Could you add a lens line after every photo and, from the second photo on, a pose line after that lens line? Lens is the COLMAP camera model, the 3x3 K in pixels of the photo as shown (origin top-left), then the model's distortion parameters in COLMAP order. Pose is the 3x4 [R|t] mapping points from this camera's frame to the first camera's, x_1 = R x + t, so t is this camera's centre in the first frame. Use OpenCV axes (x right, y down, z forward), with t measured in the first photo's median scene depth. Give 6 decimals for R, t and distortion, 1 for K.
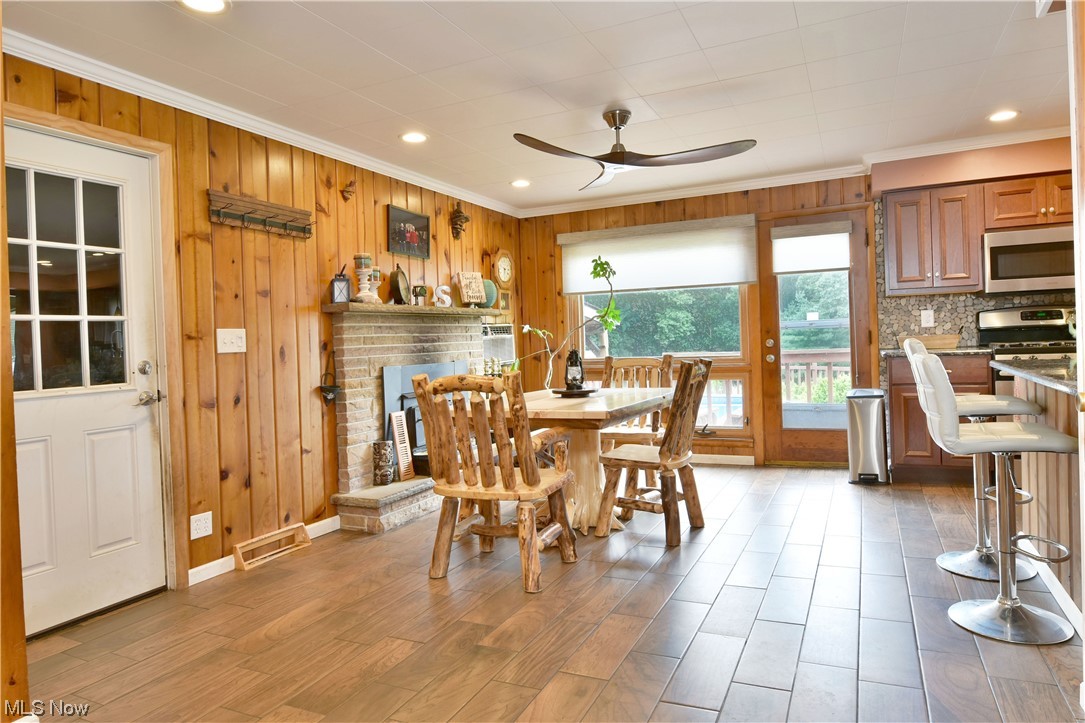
lens RADIAL K [[684.6, 0, 543.0], [0, 684.6, 343.8], [0, 0, 1]] dist [-0.003467, -0.000915]
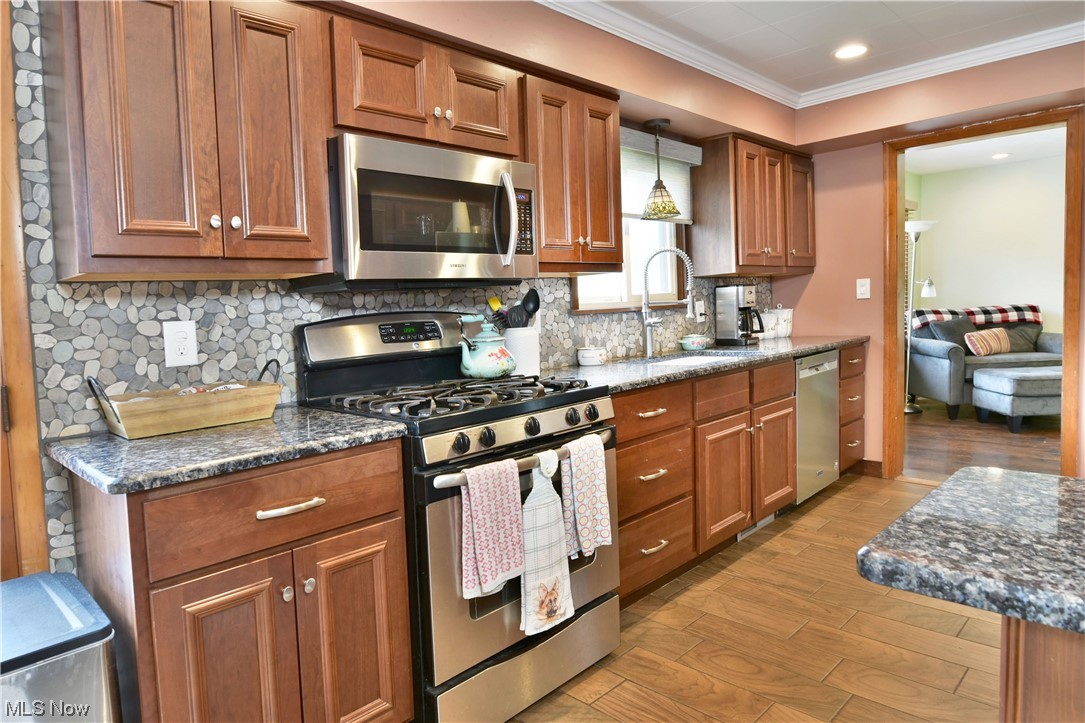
lens RADIAL K [[662.0, 0, 545.1], [0, 662.0, 327.2], [0, 0, 1]] dist [-0.003688, -0.003298]
pose [[0.326528, -0.009733, 0.945137, 0.356384], [0.043119, 0.999059, -0.004609, -0.045147], [-0.944203, 0.042258, 0.326641, 0.872854]]
